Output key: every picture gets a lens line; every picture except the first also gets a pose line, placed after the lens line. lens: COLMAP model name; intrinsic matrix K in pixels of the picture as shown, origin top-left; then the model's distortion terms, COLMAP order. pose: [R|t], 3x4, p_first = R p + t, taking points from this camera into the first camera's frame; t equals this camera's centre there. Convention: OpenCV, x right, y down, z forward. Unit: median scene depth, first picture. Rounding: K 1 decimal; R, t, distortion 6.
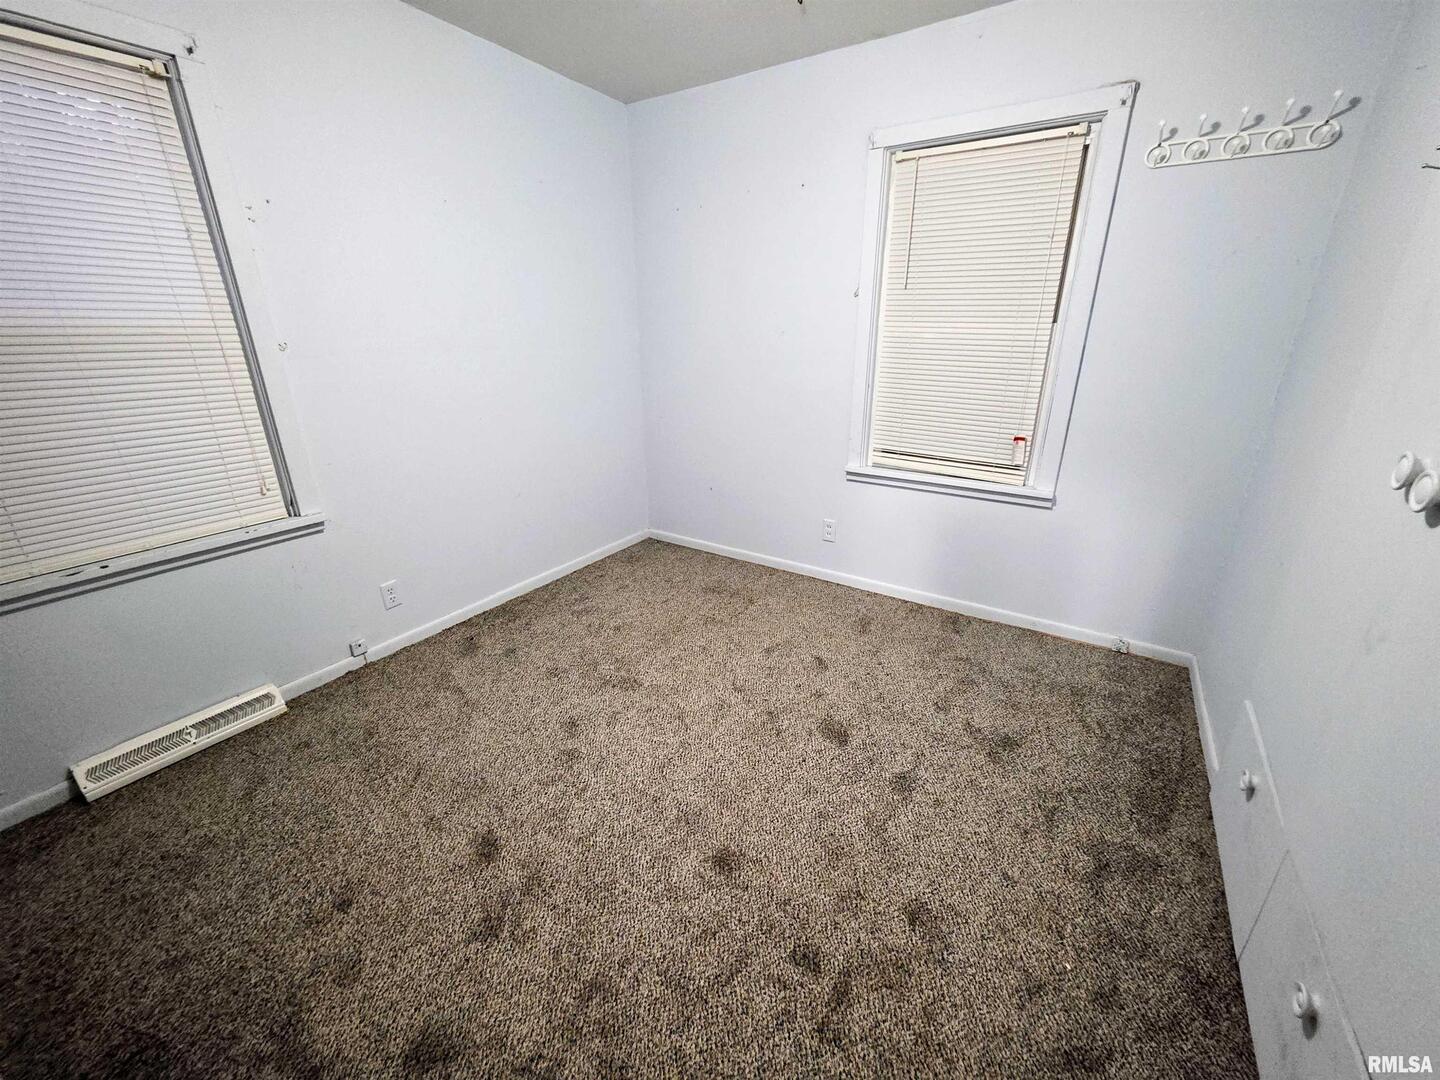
lens RADIAL K [[576.0, 0, 726.7], [0, 576.0, 538.7], [0, 0, 1]] dist [0.005266, -0.001886]
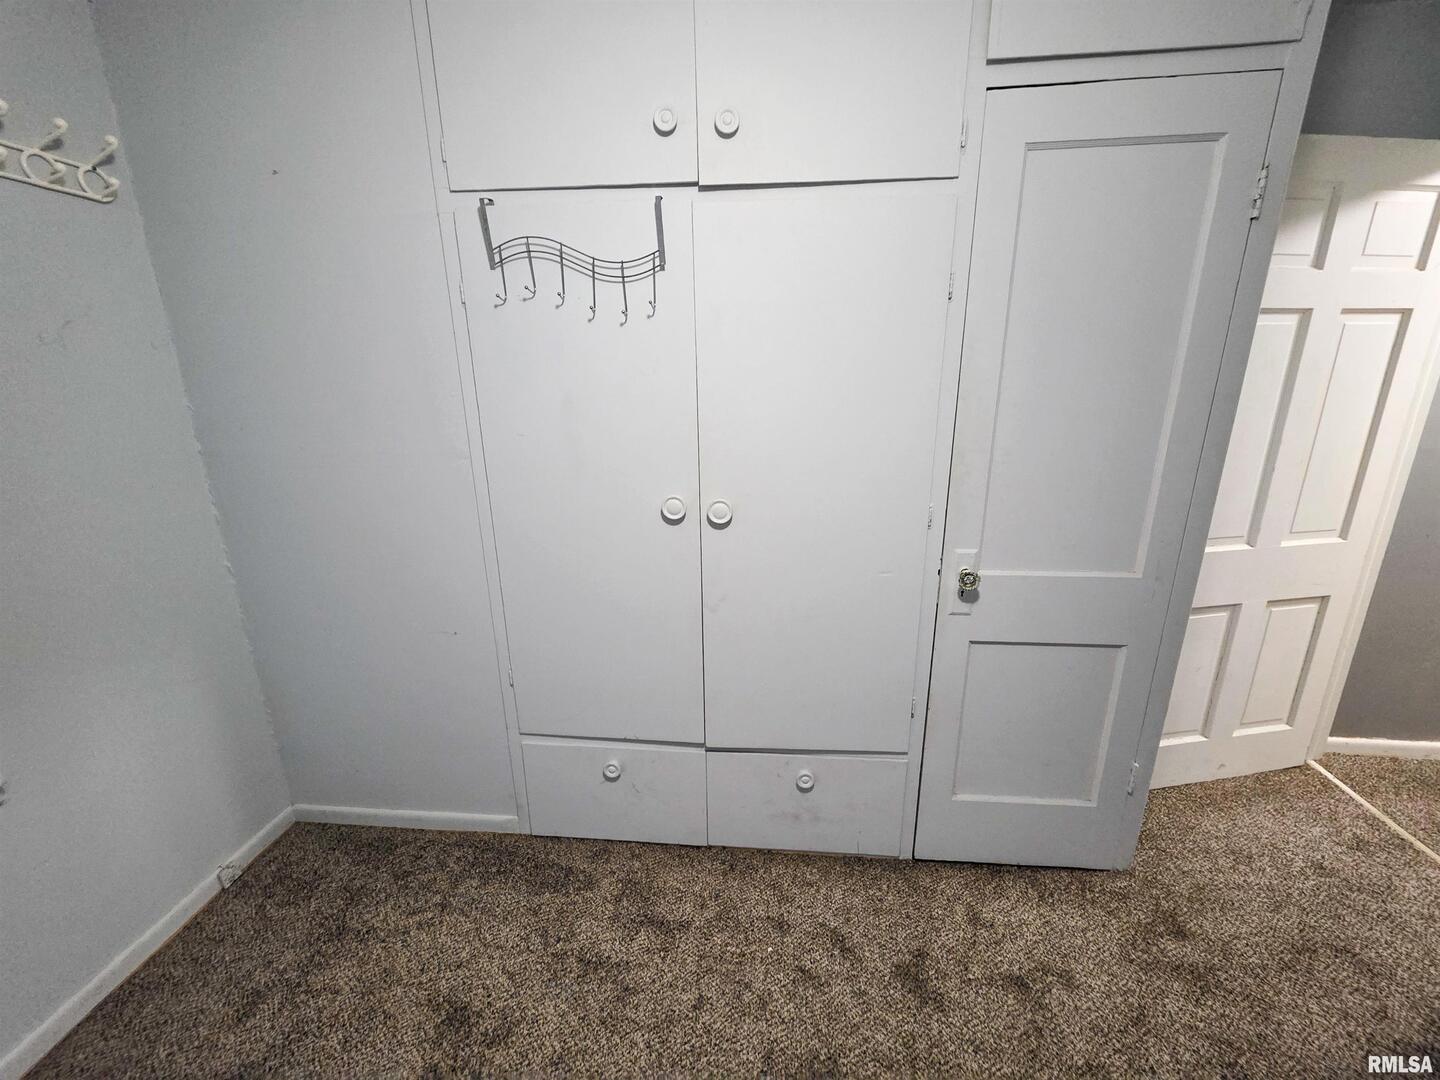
lens RADIAL K [[576.0, 0, 727.4], [0, 576.0, 537.9], [0, 0, 1]] dist [0.005266, -0.001886]
pose [[-0.476083, -0.232097, 0.848219, -0.103607], [0.319057, 0.853234, 0.412547, -0.299905], [-0.819480, 0.467037, -0.332158, 0.676228]]
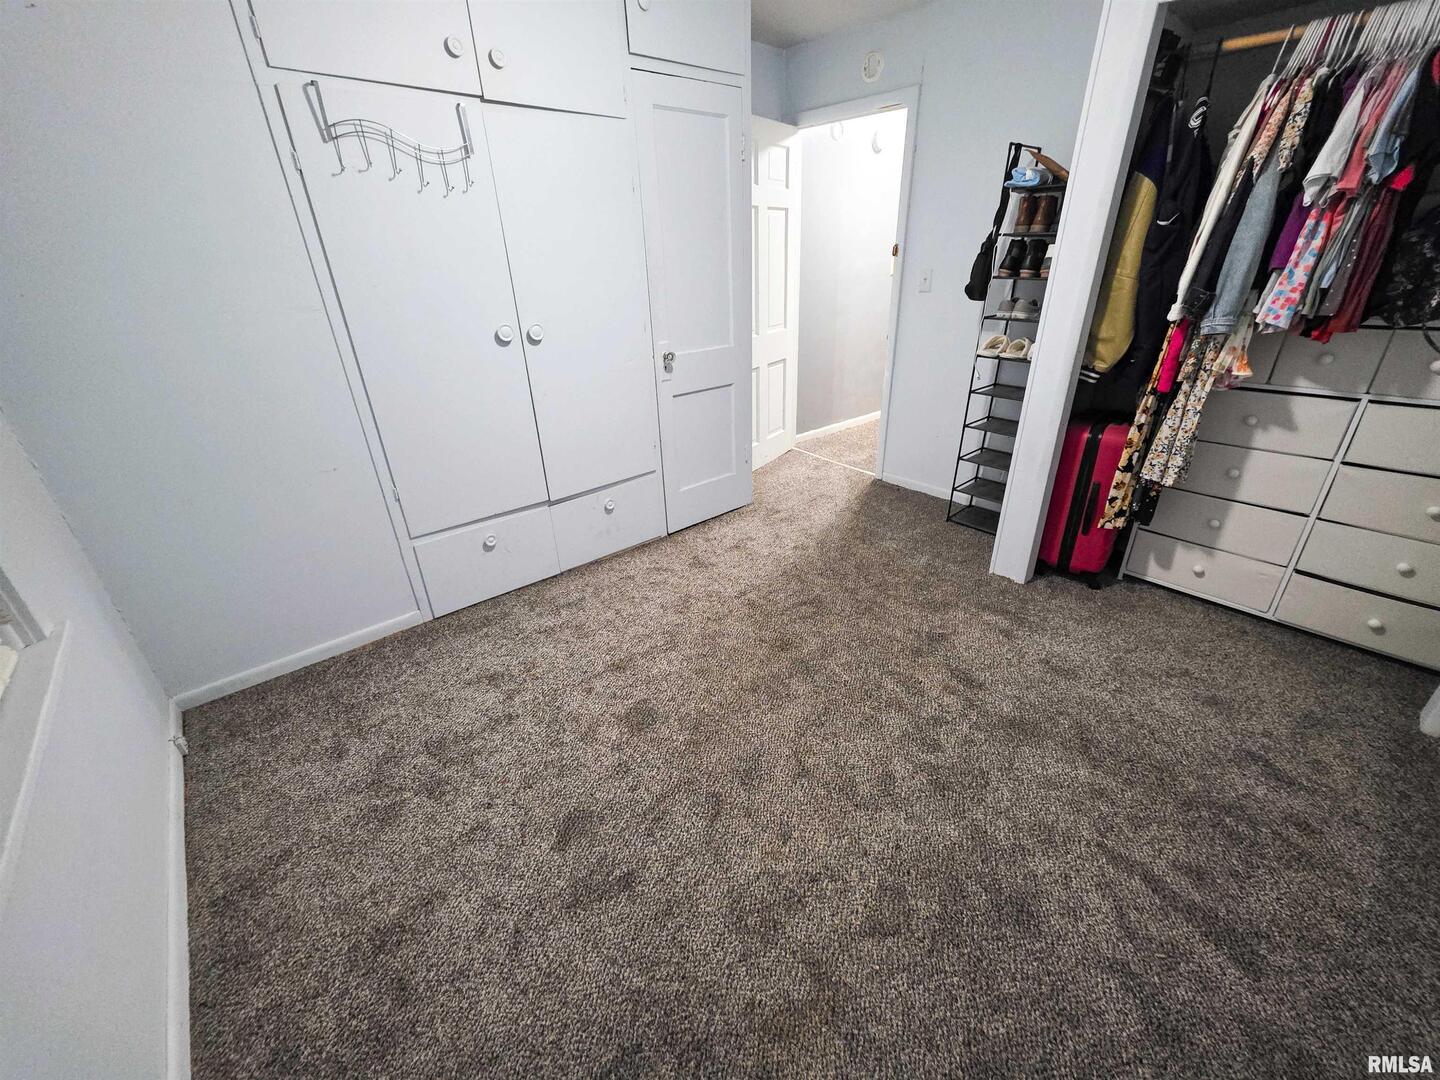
lens RADIAL K [[576.0, 0, 729.1], [0, 576.0, 537.3], [0, 0, 1]] dist [0.005266, -0.001886]
pose [[-0.962343, -0.095266, 0.254599, -0.160667], [0.120892, 0.688885, 0.714719, -0.512114], [-0.243478, 0.718584, -0.651426, 1.350078]]
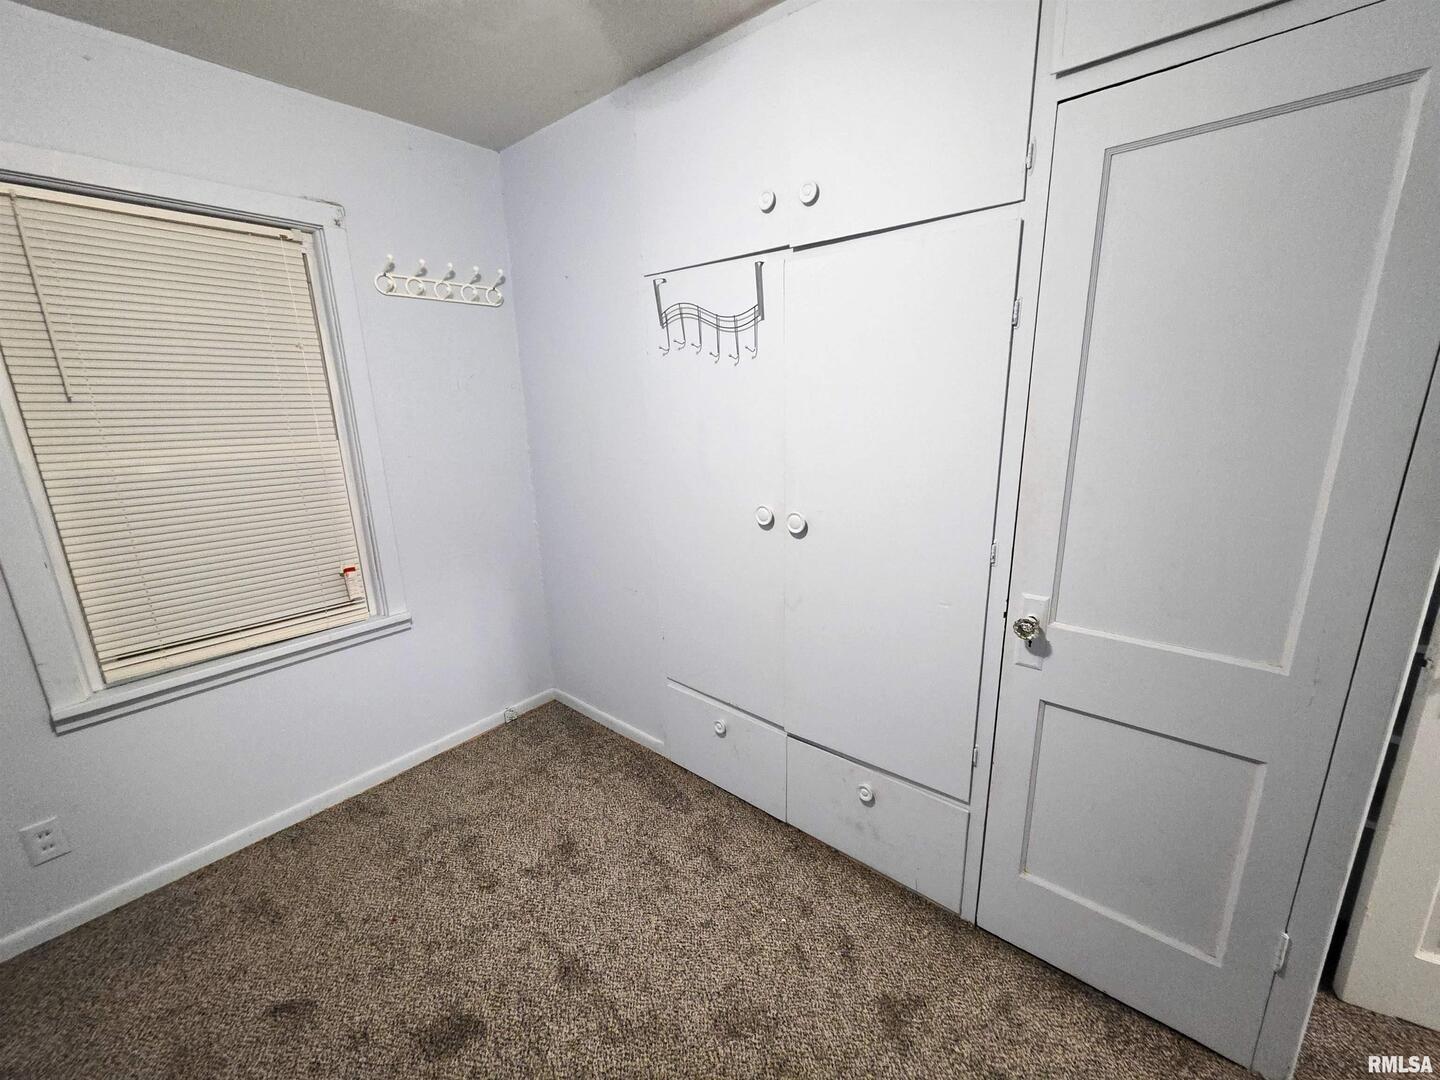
lens RADIAL K [[576.0, 0, 730.7], [0, 576.0, 538.7], [0, 0, 1]] dist [0.005266, -0.001886]
pose [[0.106334, -0.238371, 0.965335, -0.291666], [0.368075, 0.911310, 0.184486, -0.198739], [-0.923696, 0.335699, 0.184642, 0.370840]]
